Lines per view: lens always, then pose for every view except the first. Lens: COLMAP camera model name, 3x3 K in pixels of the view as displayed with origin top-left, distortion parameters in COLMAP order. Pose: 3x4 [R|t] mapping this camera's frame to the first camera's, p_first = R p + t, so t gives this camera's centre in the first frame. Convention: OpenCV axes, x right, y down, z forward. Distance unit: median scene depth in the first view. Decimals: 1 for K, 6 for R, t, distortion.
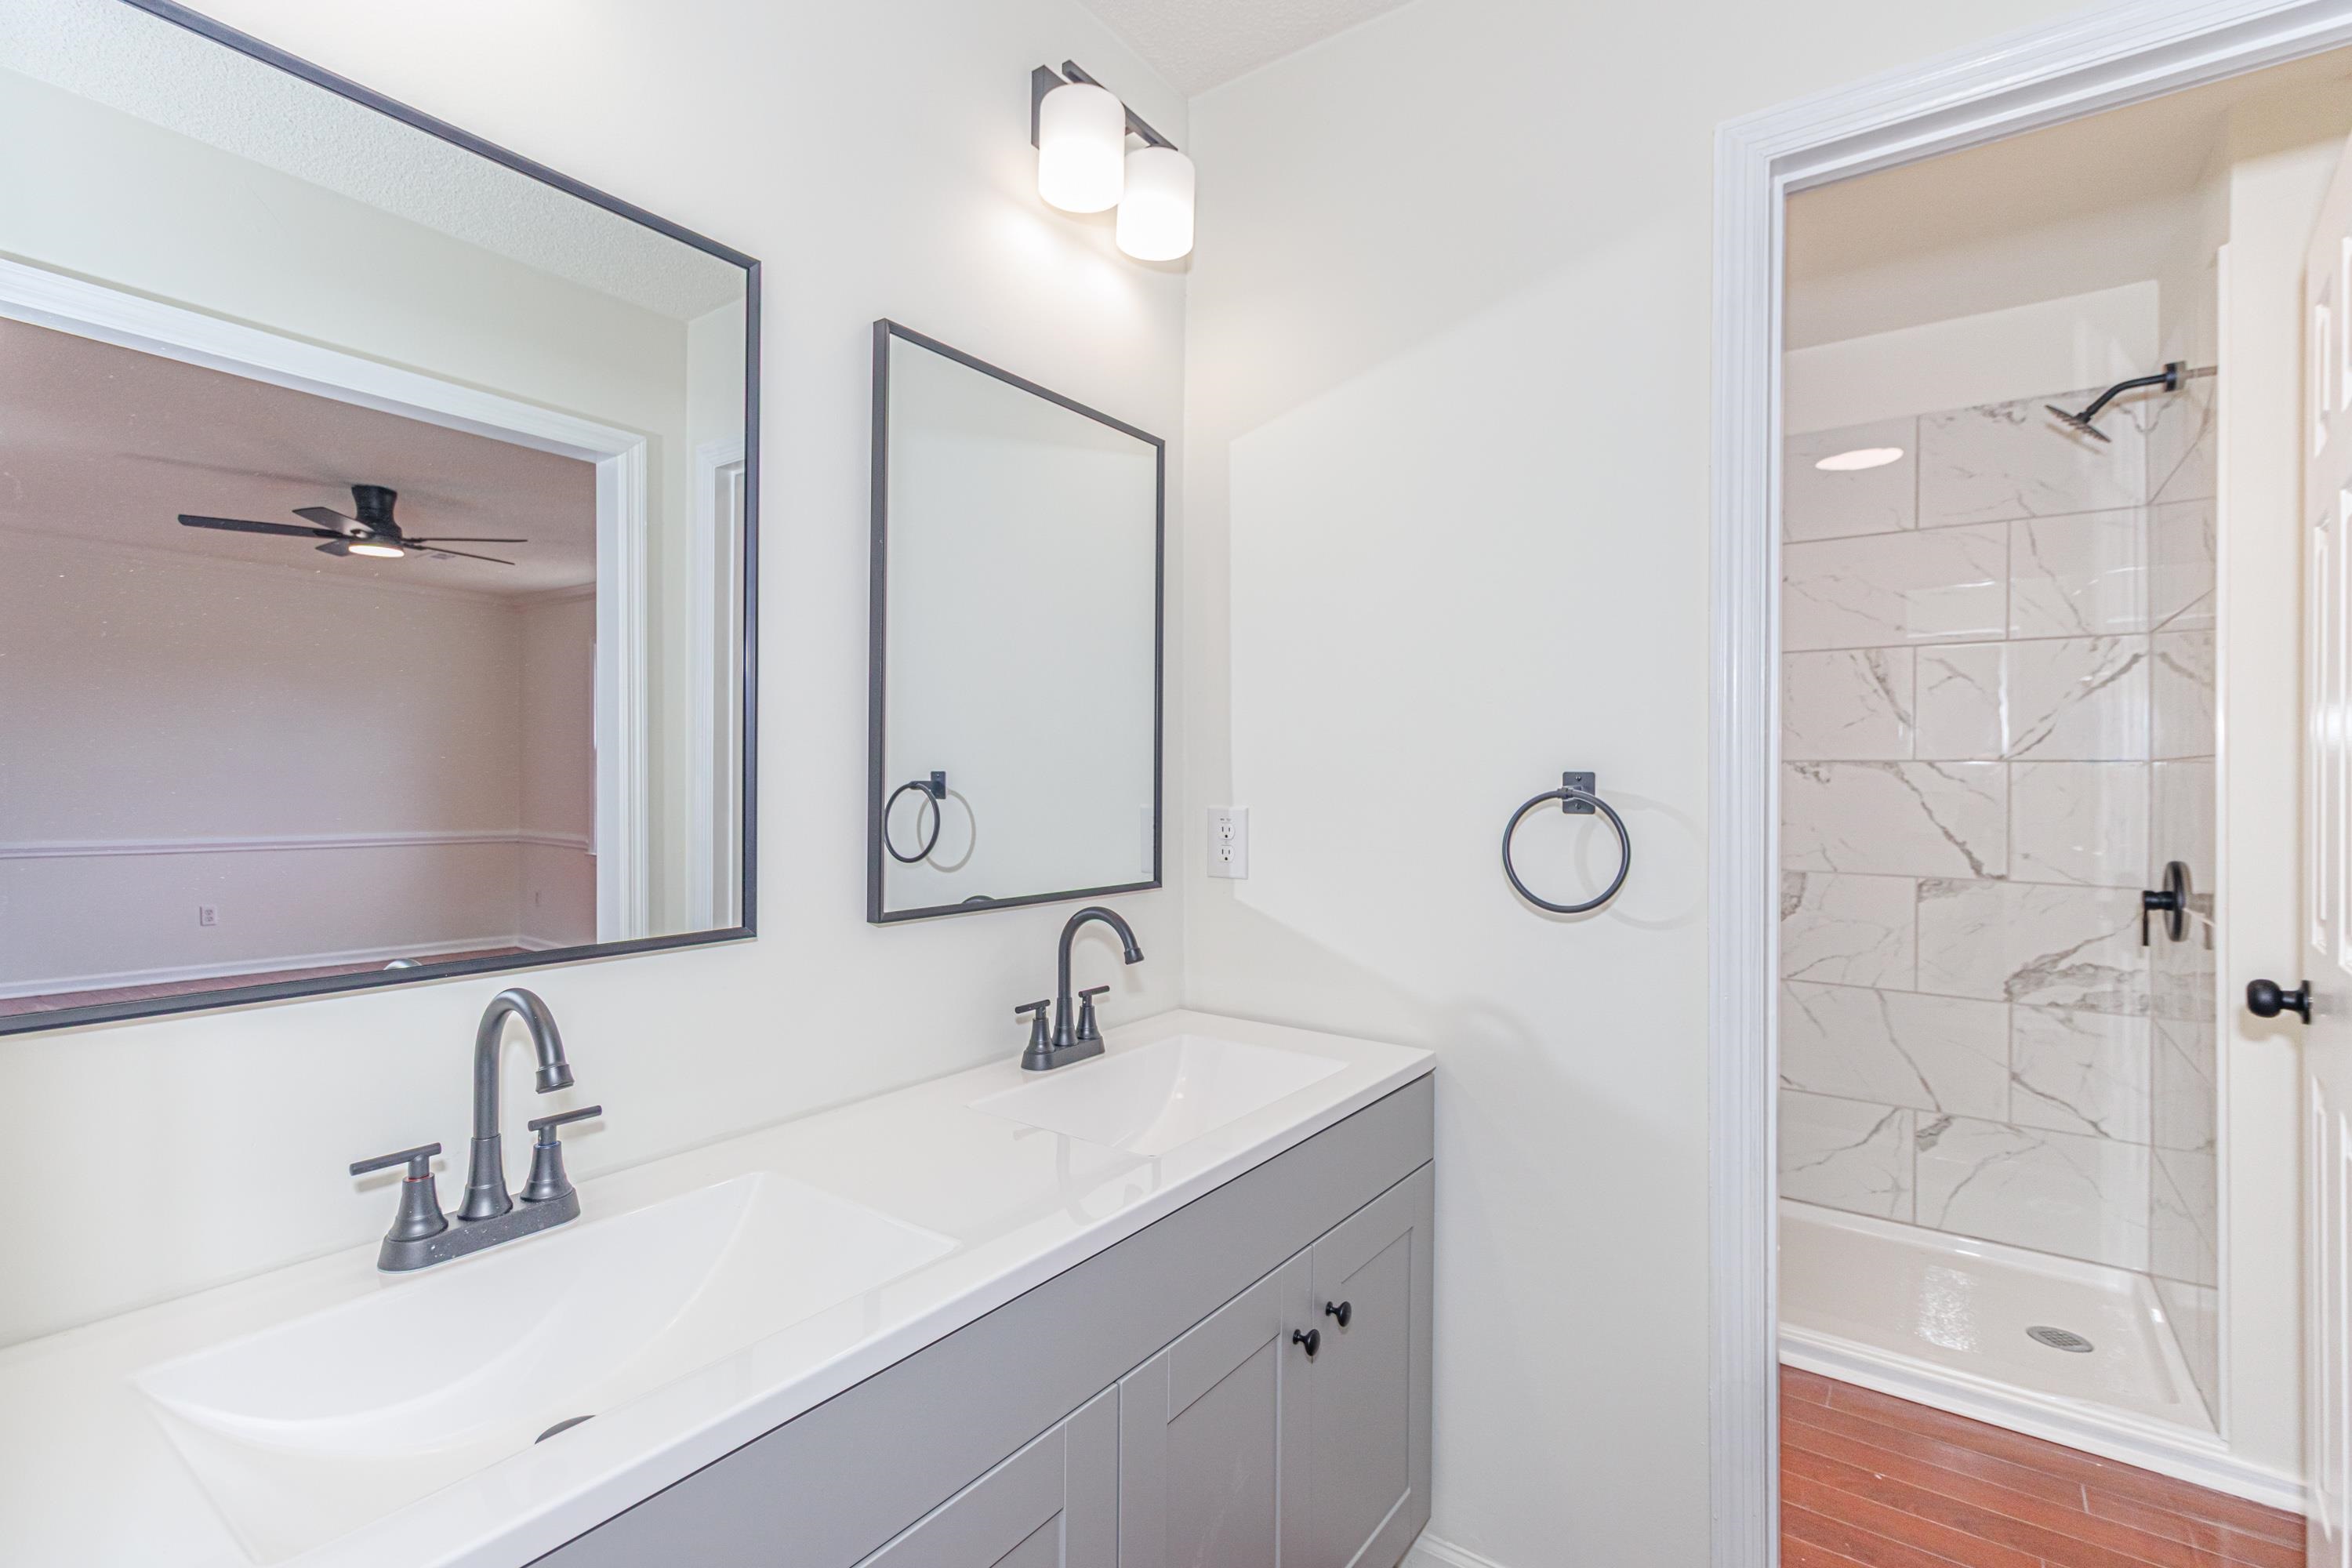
lens RADIAL K [[1082.8, 0, 1171.1], [0, 1082.8, 773.1], [0, 0, 1]] dist [0.001537, 0.000755]
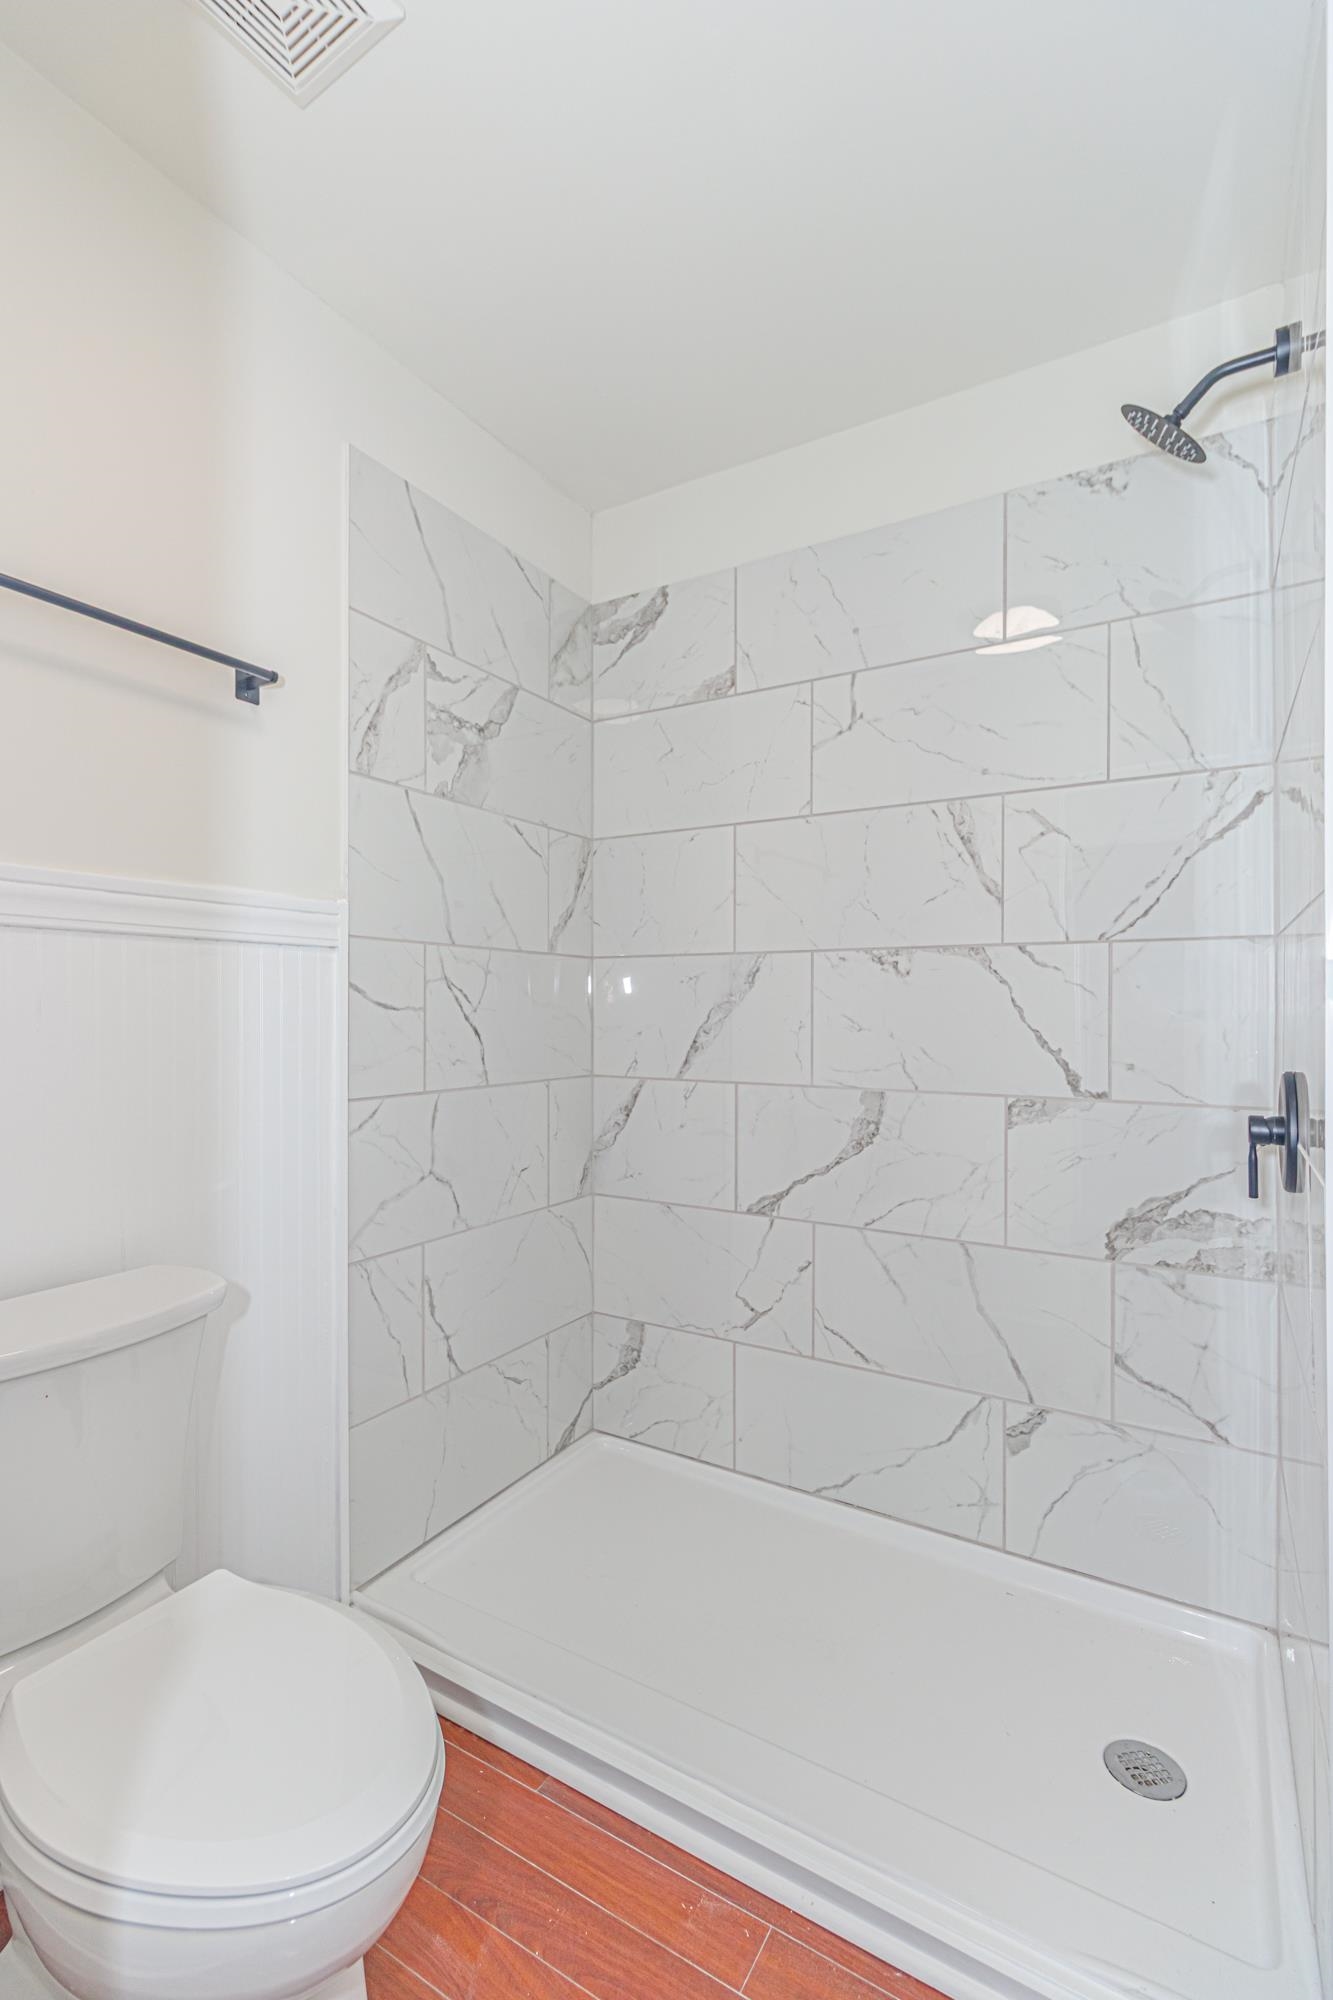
lens RADIAL K [[920.7, 0, 673.7], [0, 920.7, 1007.7], [0, 0, 1]] dist [0.001537, 0.000755]
pose [[0.995648, -0.008328, 0.092823, 0.411989], [0.007816, 0.999952, 0.005871, 0.029113], [-0.092868, -0.005120, 0.995665, 0.391196]]
